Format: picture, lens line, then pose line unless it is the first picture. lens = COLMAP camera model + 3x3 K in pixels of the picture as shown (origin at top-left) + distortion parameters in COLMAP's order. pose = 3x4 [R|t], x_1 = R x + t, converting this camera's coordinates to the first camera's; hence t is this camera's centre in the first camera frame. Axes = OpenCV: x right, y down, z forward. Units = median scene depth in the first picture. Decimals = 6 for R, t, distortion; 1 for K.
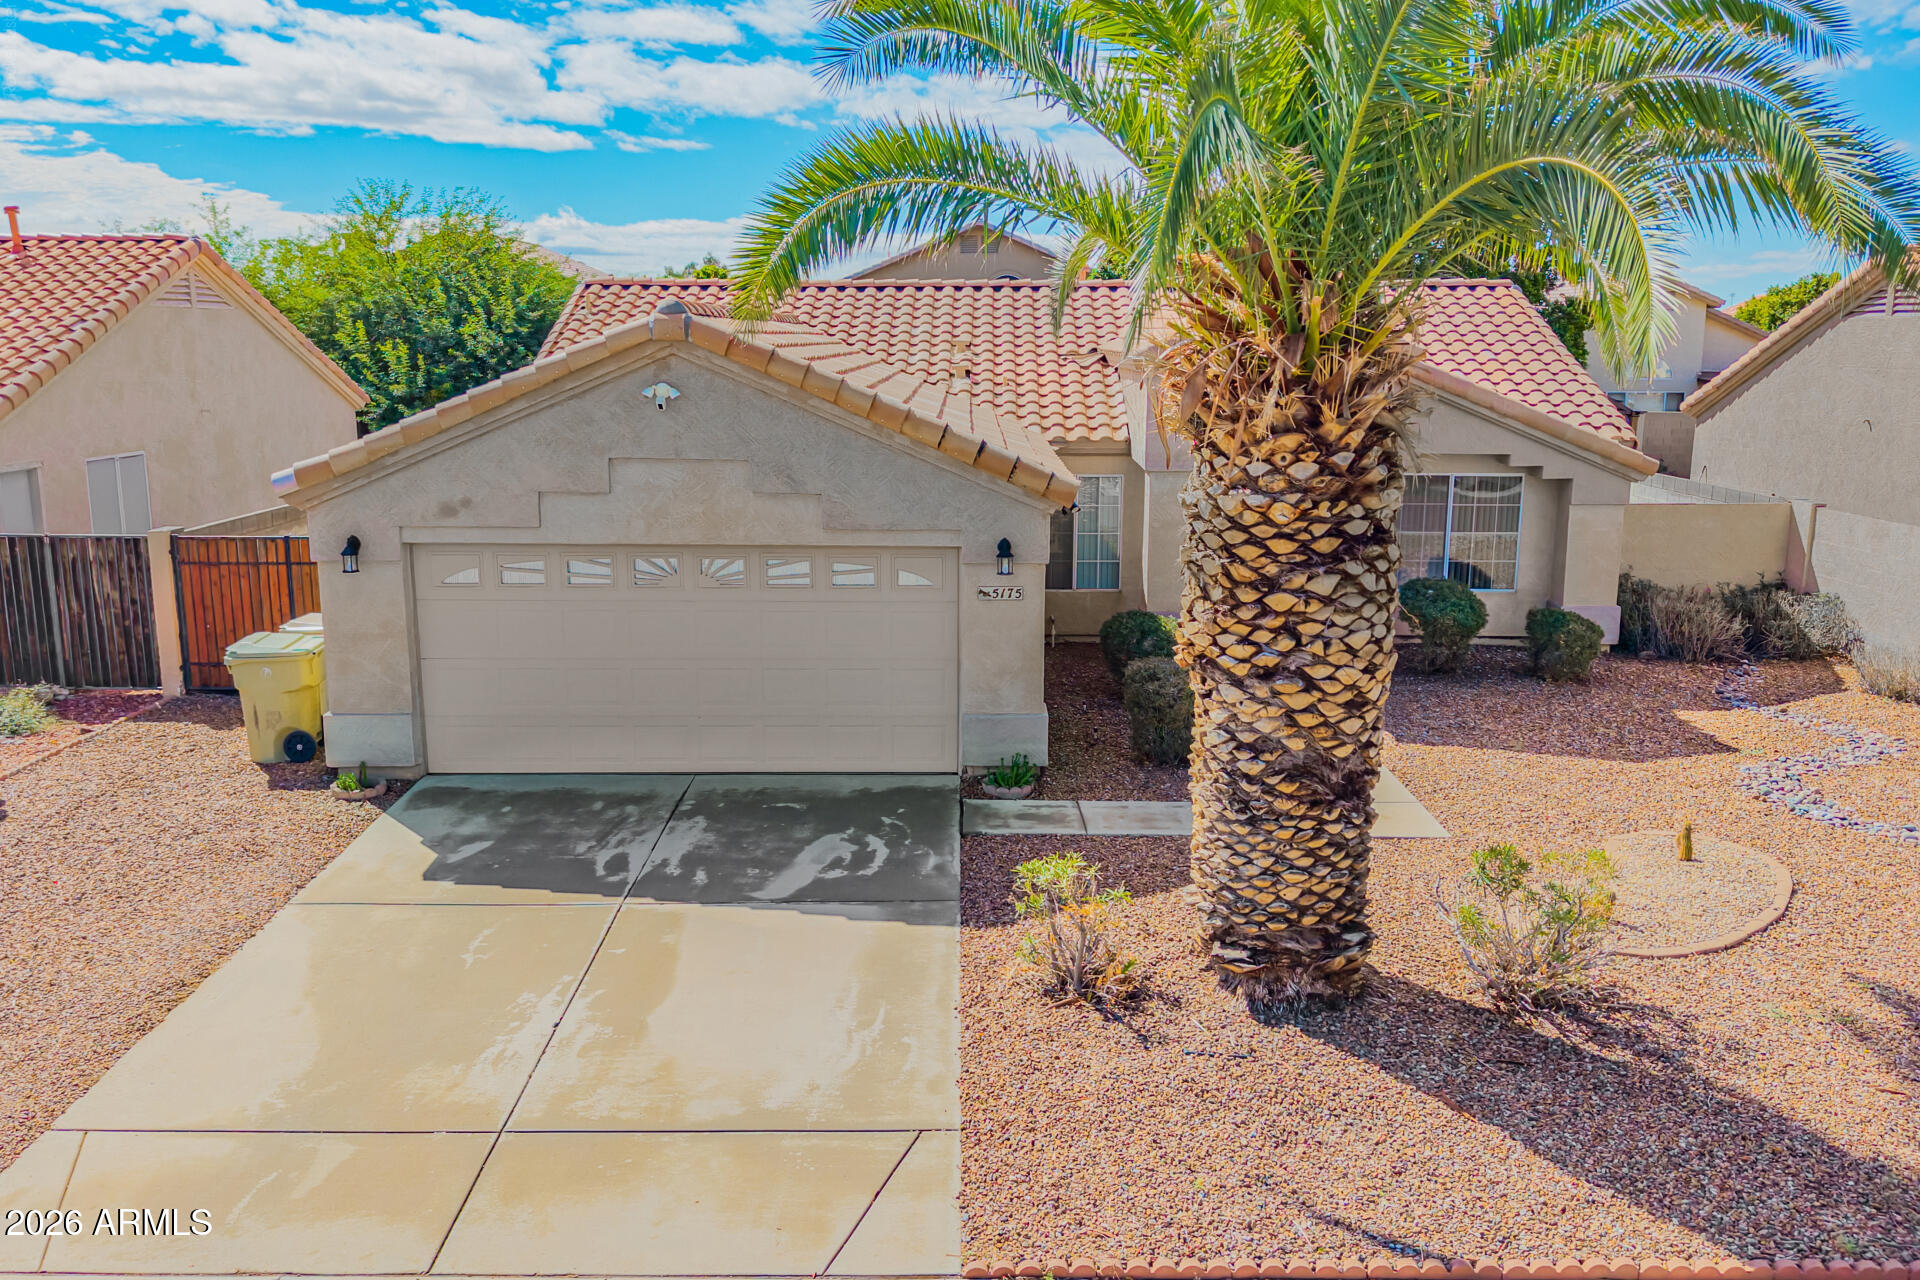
lens RADIAL K [[1550.3, 0, 966.0], [0, 1550.3, 642.0], [0, 0, 1]] dist [0.051339, -0.061963]
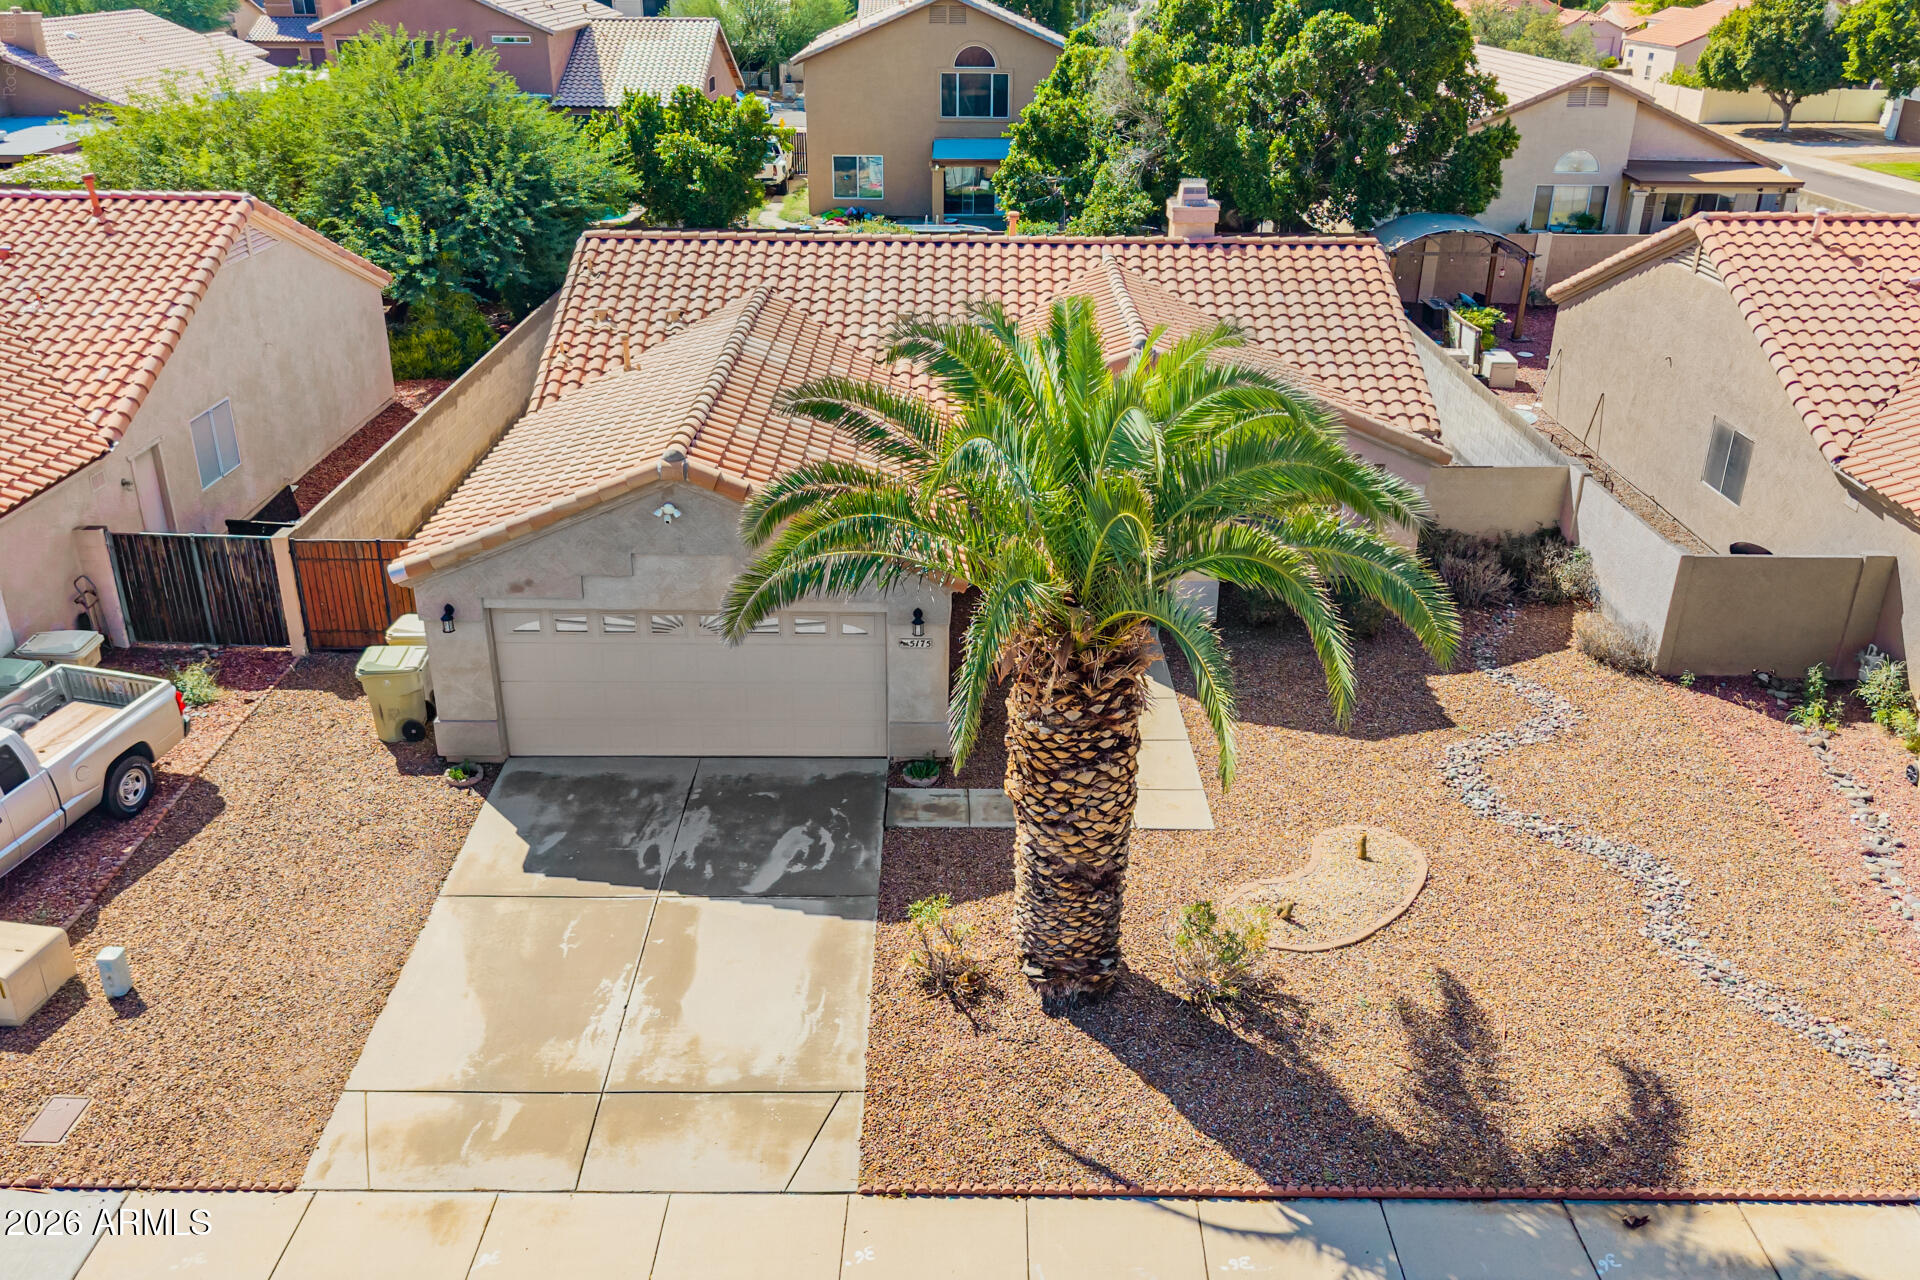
lens RADIAL K [[1549.6, 0, 964.4], [0, 1549.6, 634.5], [0, 0, 1]] dist [0.113349, -0.217362]
pose [[0.999969, 0.004750, 0.006201, 0.084142], [-0.006031, 0.974042, 0.226289, -0.517735], [-0.004965, -0.226319, 0.974041, -0.528964]]
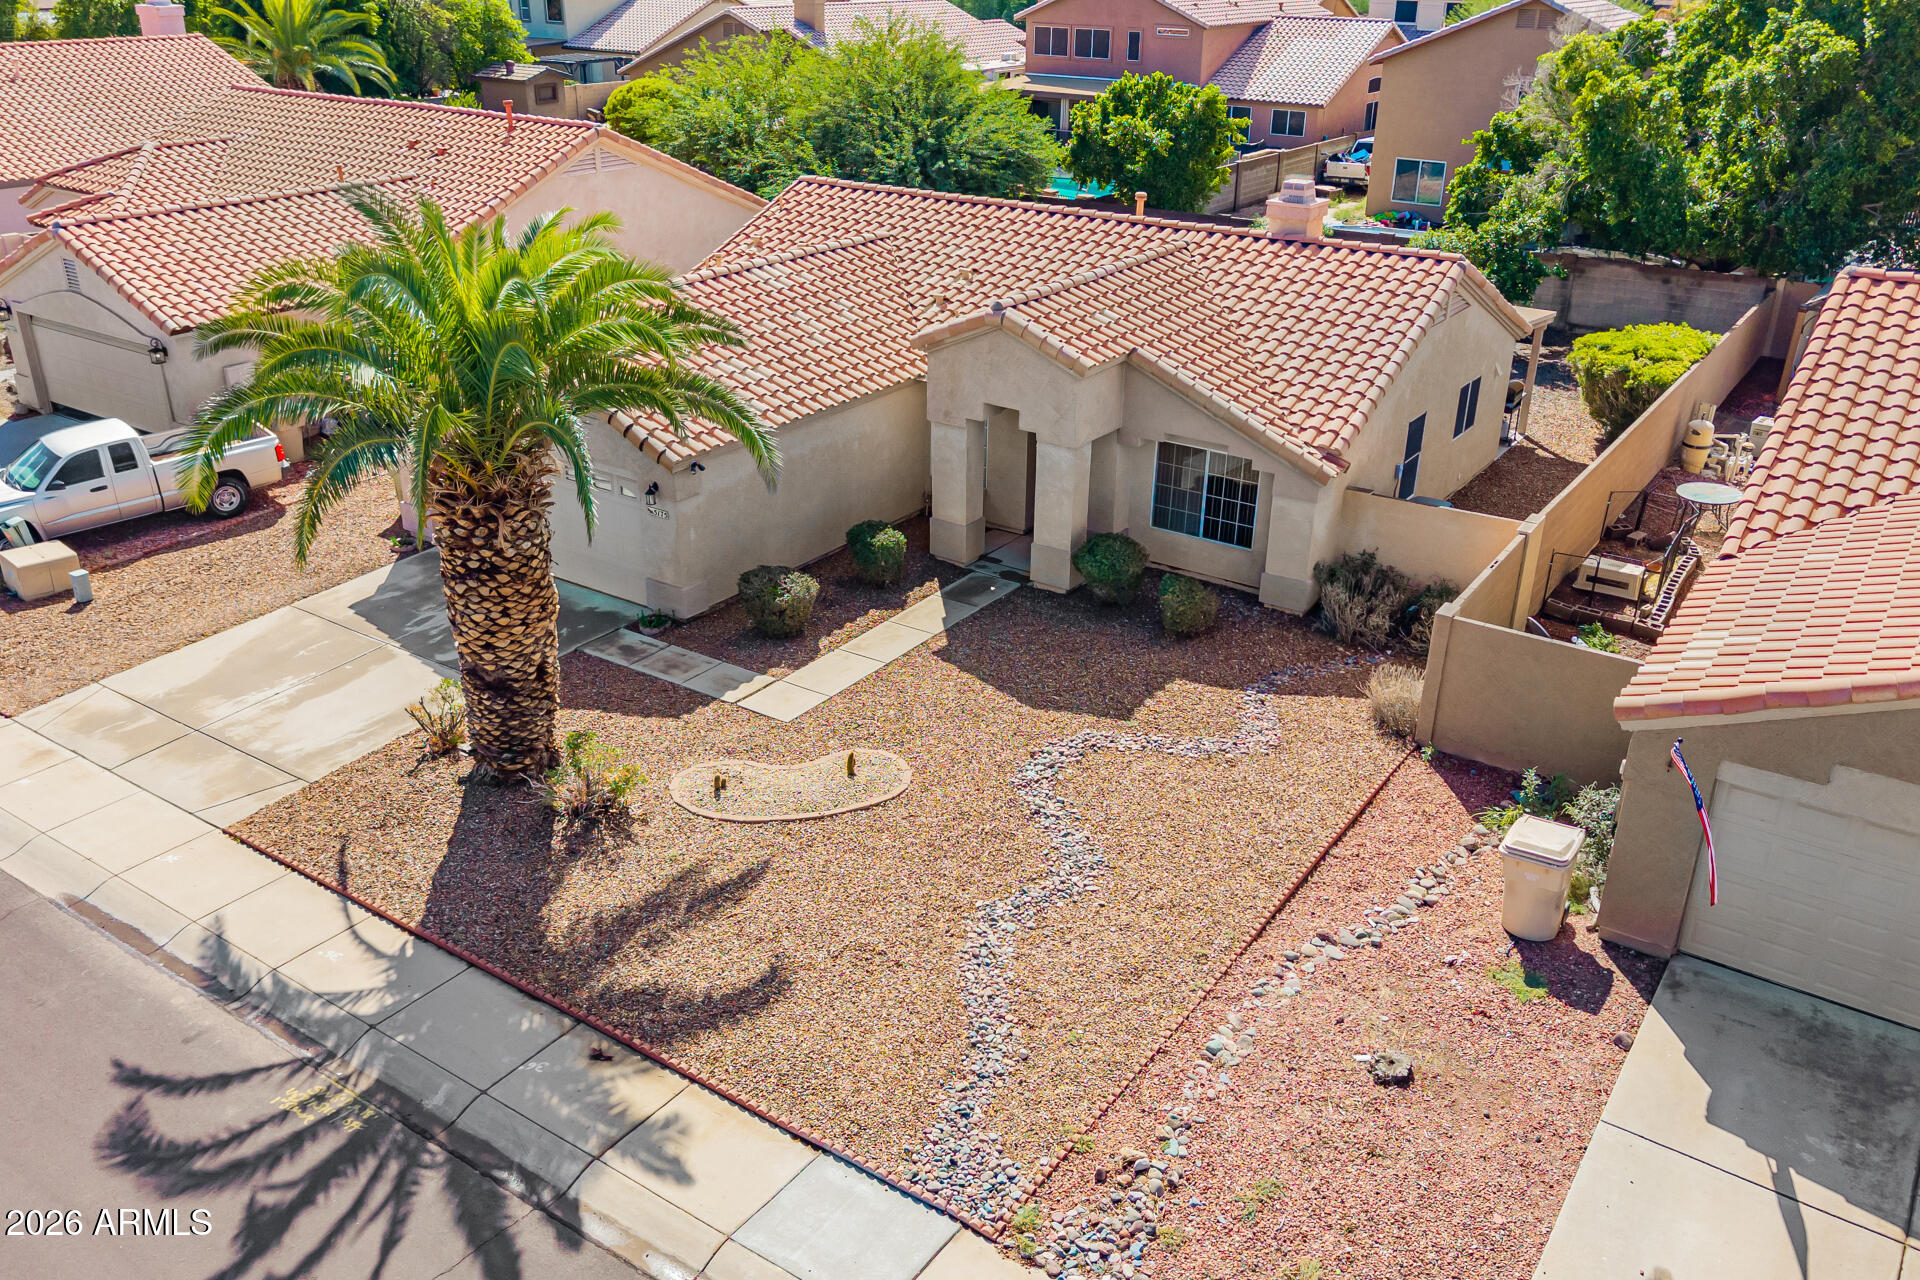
lens RADIAL K [[1548.9, 0, 960.0], [0, 1548.9, 640.0], [0, 0, 1]] dist [0.020750, -0.000925]
pose [[0.824609, 0.242768, -0.510963, 1.701220], [-0.119708, 0.957665, 0.261815, -0.543297], [0.552892, -0.154729, 0.818761, -0.293336]]
